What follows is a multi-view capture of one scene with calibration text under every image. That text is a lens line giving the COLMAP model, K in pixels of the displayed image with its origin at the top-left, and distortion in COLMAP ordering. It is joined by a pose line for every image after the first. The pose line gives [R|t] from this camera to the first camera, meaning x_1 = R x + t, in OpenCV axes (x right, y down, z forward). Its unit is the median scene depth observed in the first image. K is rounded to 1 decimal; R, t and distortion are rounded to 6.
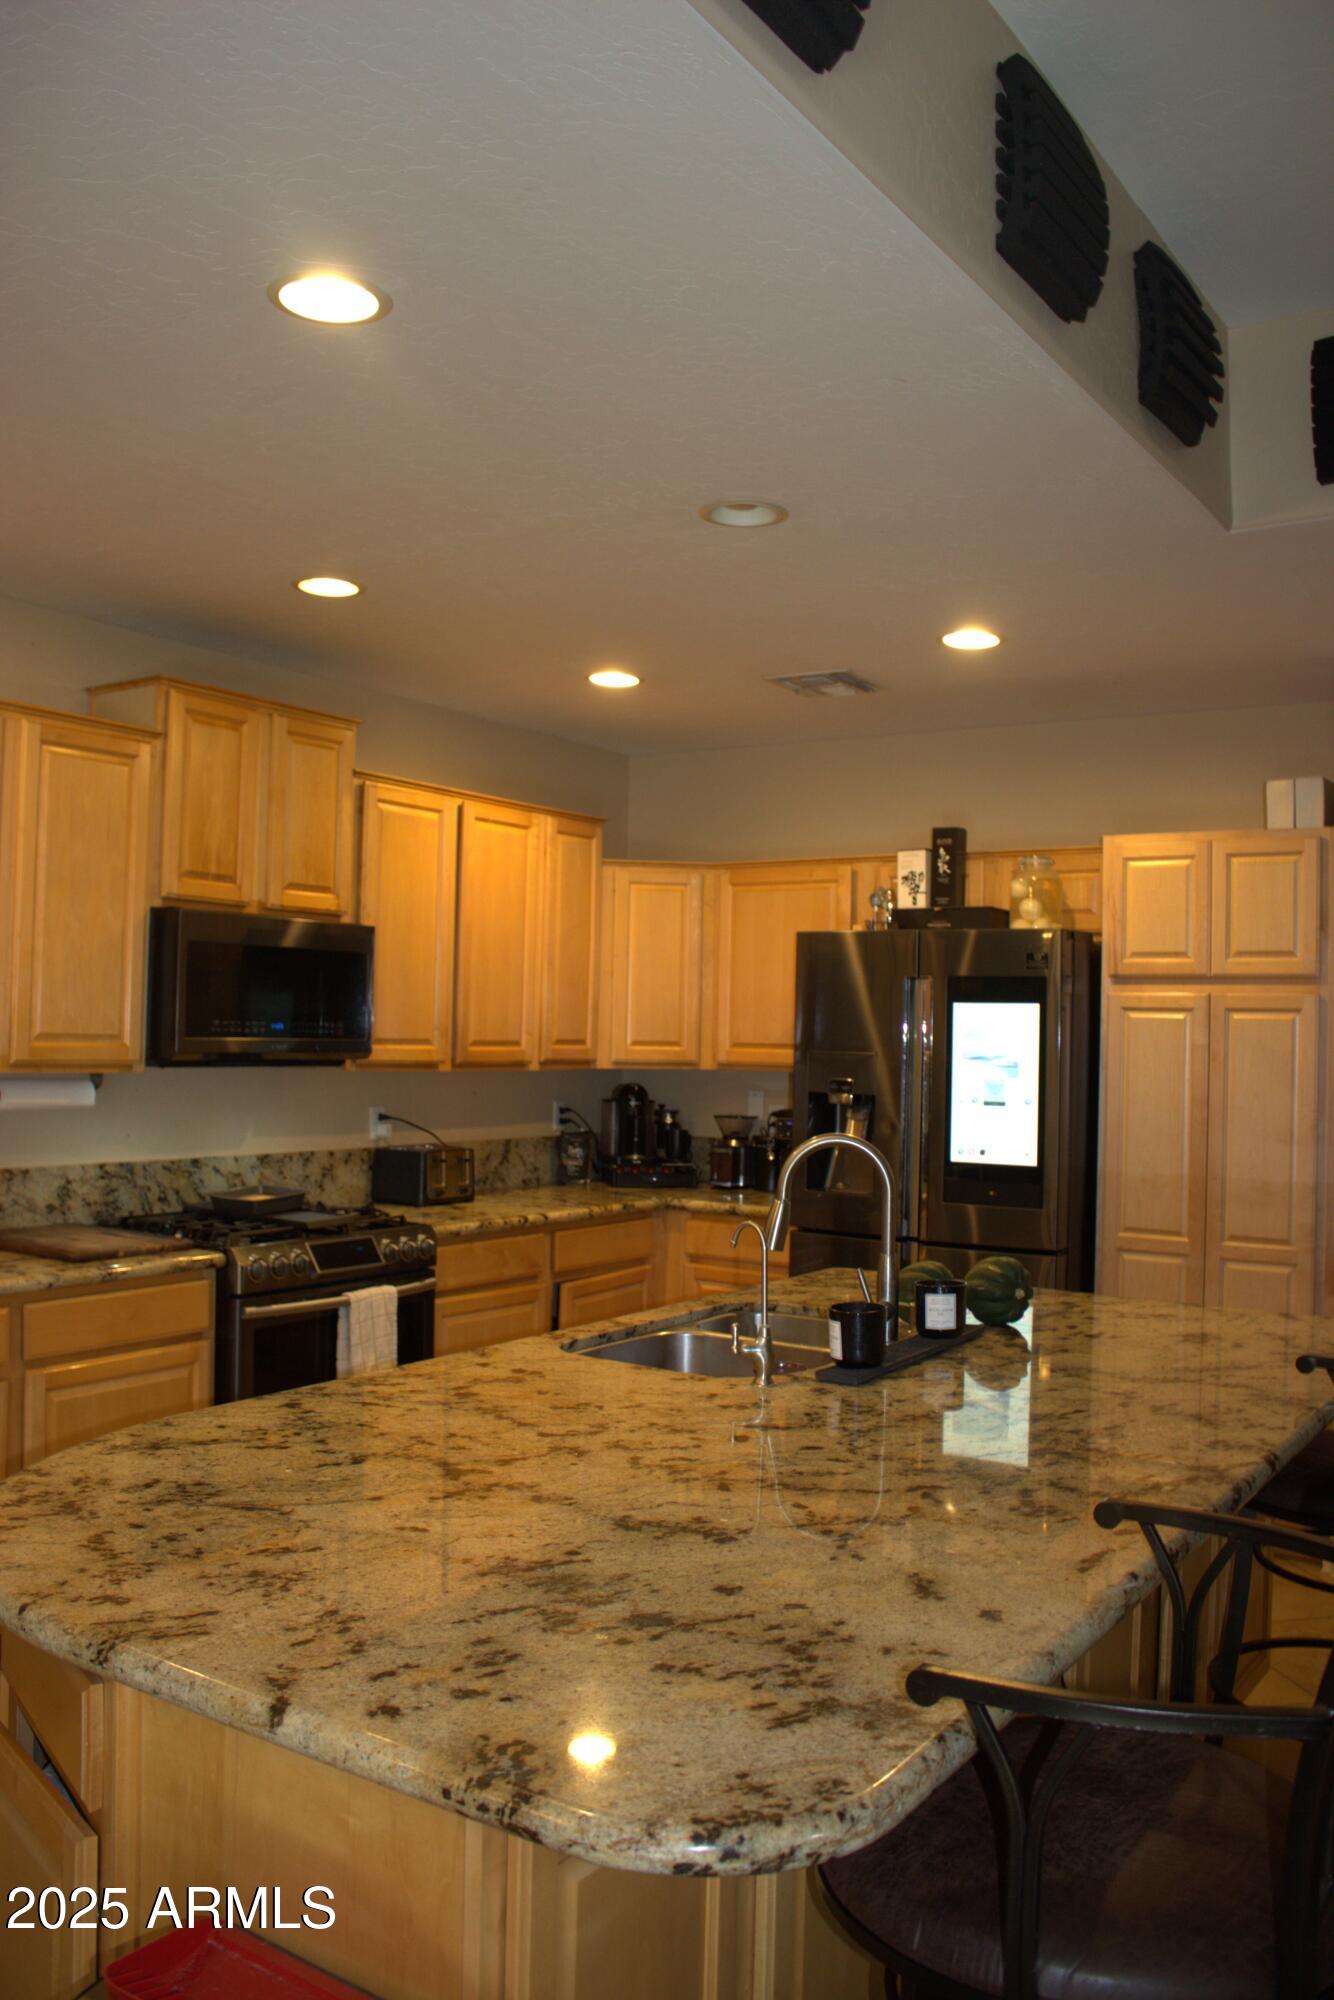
lens RADIAL K [[1664.7, 0, 667.0], [0, 1664.7, 1000.0], [0, 0, 1]] dist [-0.003346, -0.000395]
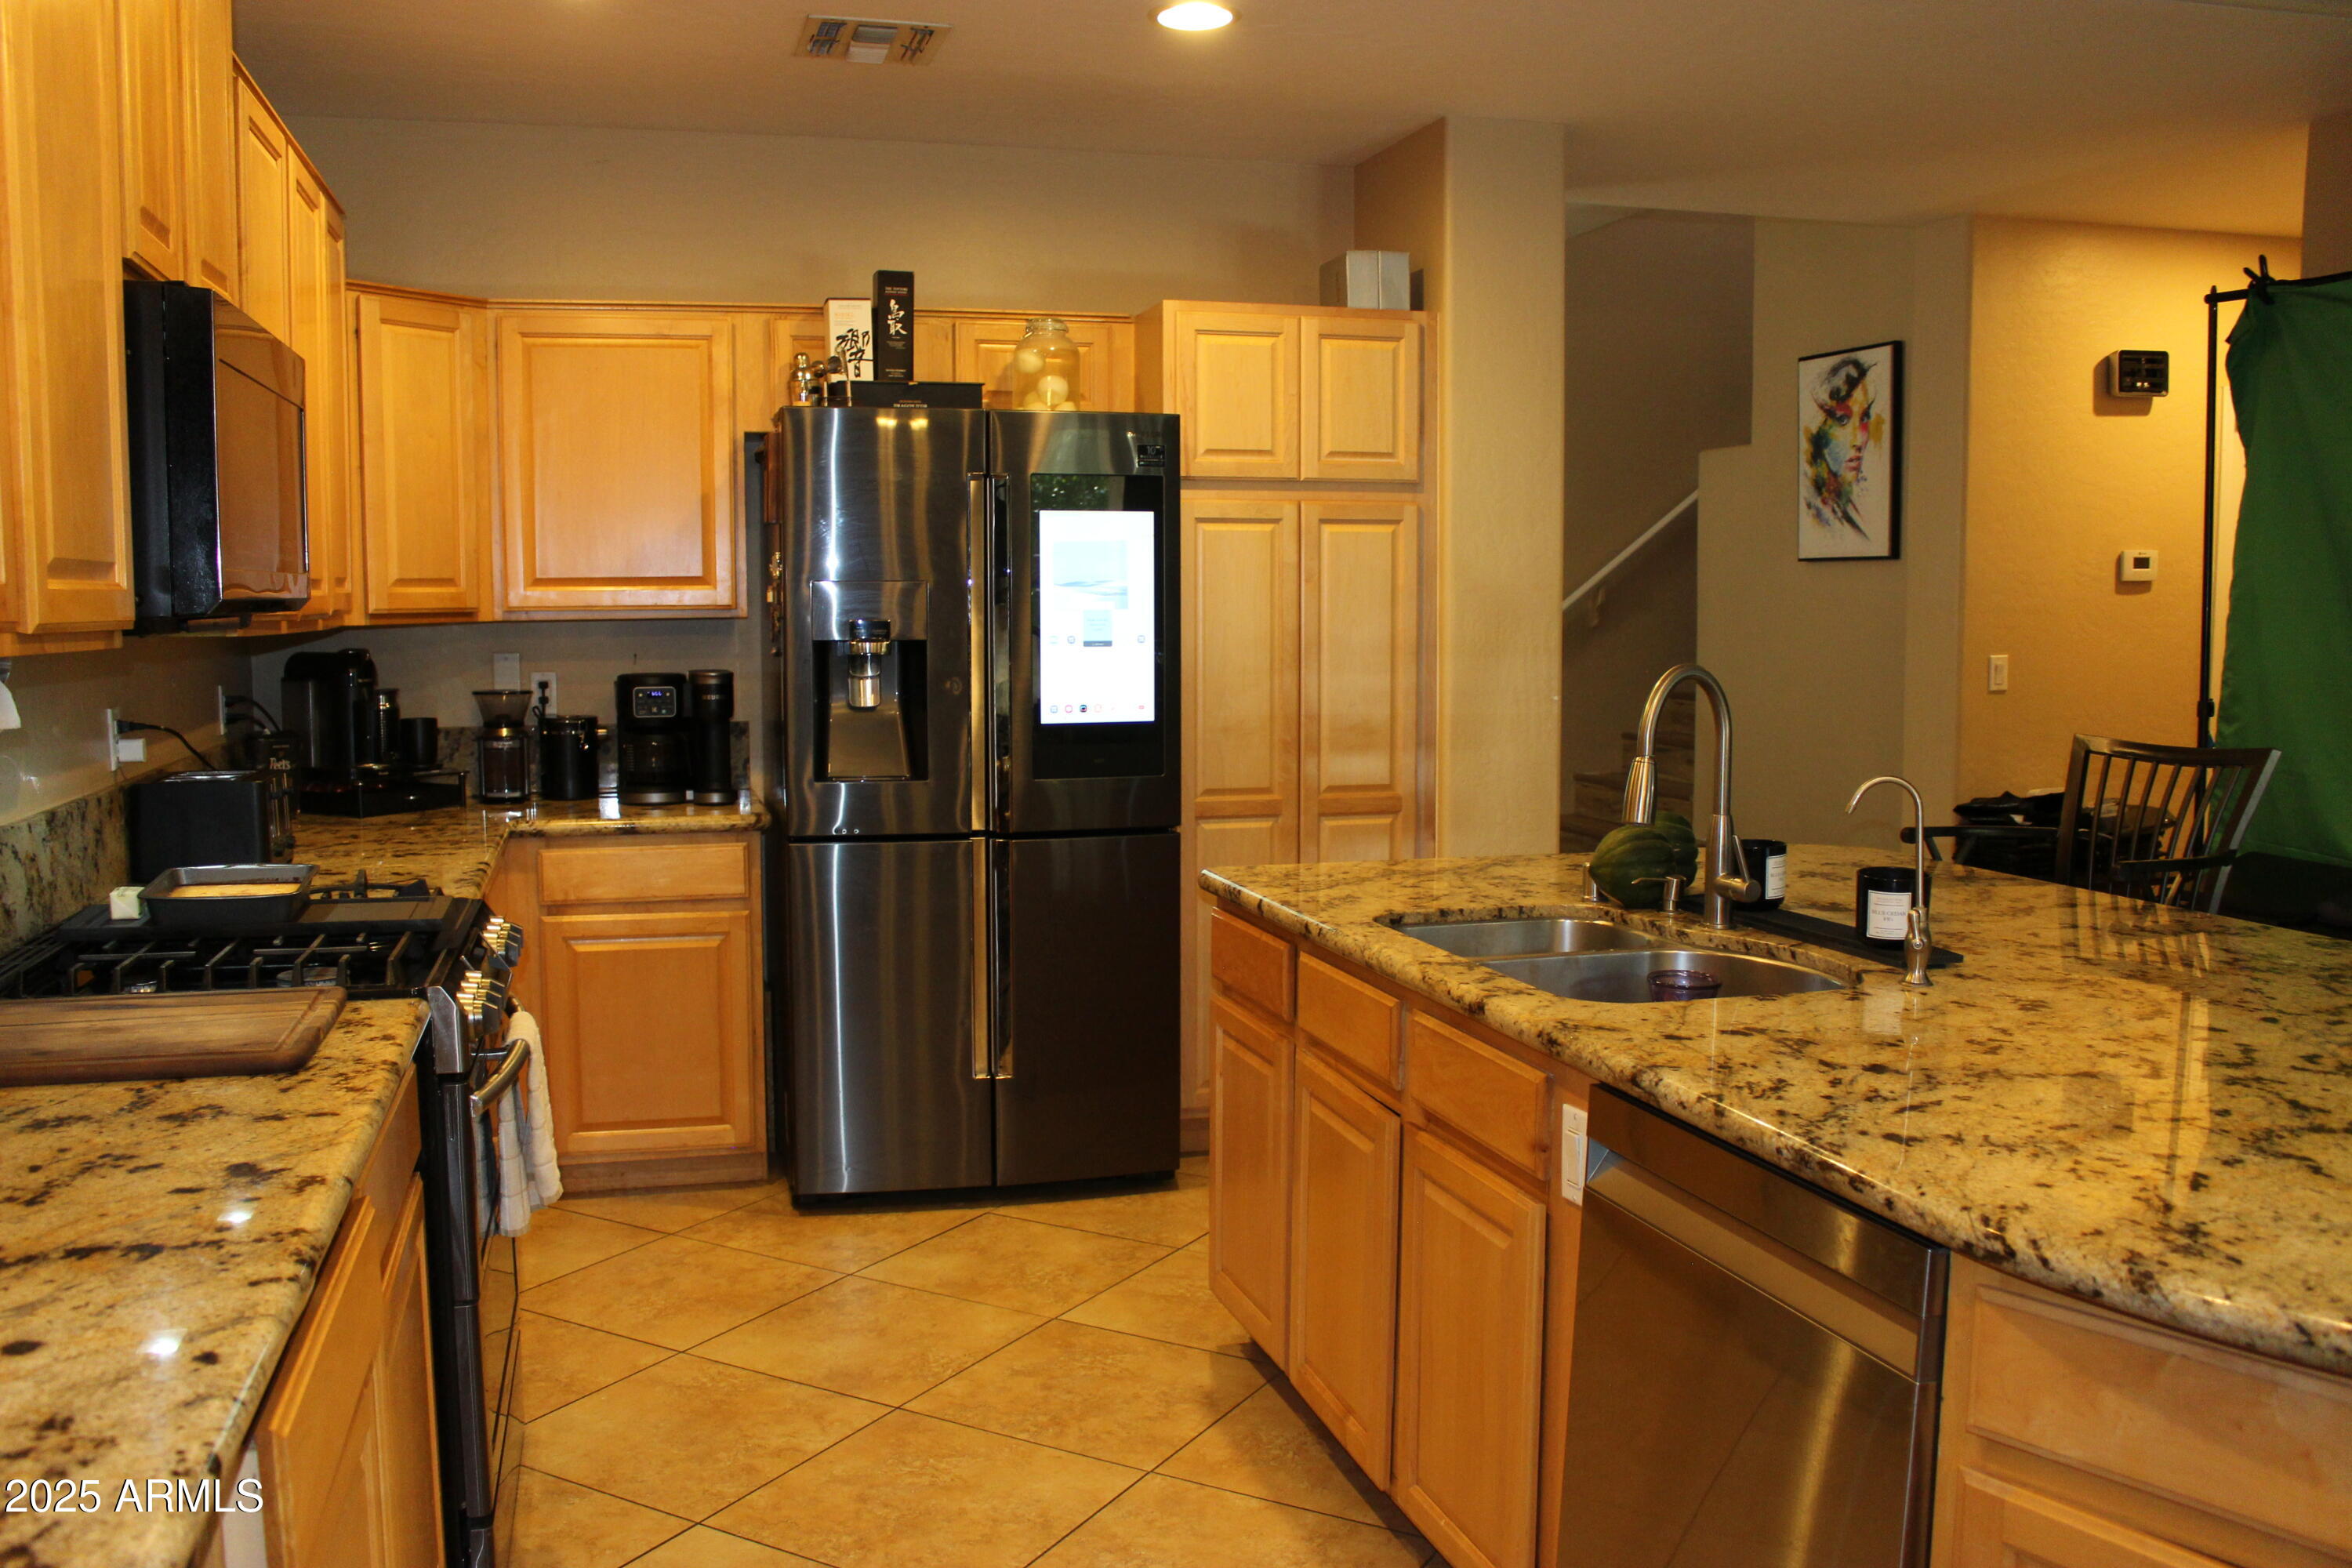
lens RADIAL K [[2077.1, 0, 1176.0], [0, 2077.1, 784.0], [0, 0, 1]] dist [-0.154192, 0.111019]
pose [[0.664578, -0.091925, 0.741543, -0.476843], [0.001510, 0.992567, 0.121690, 0.010183], [-0.747217, -0.079753, 0.659777, 0.331083]]
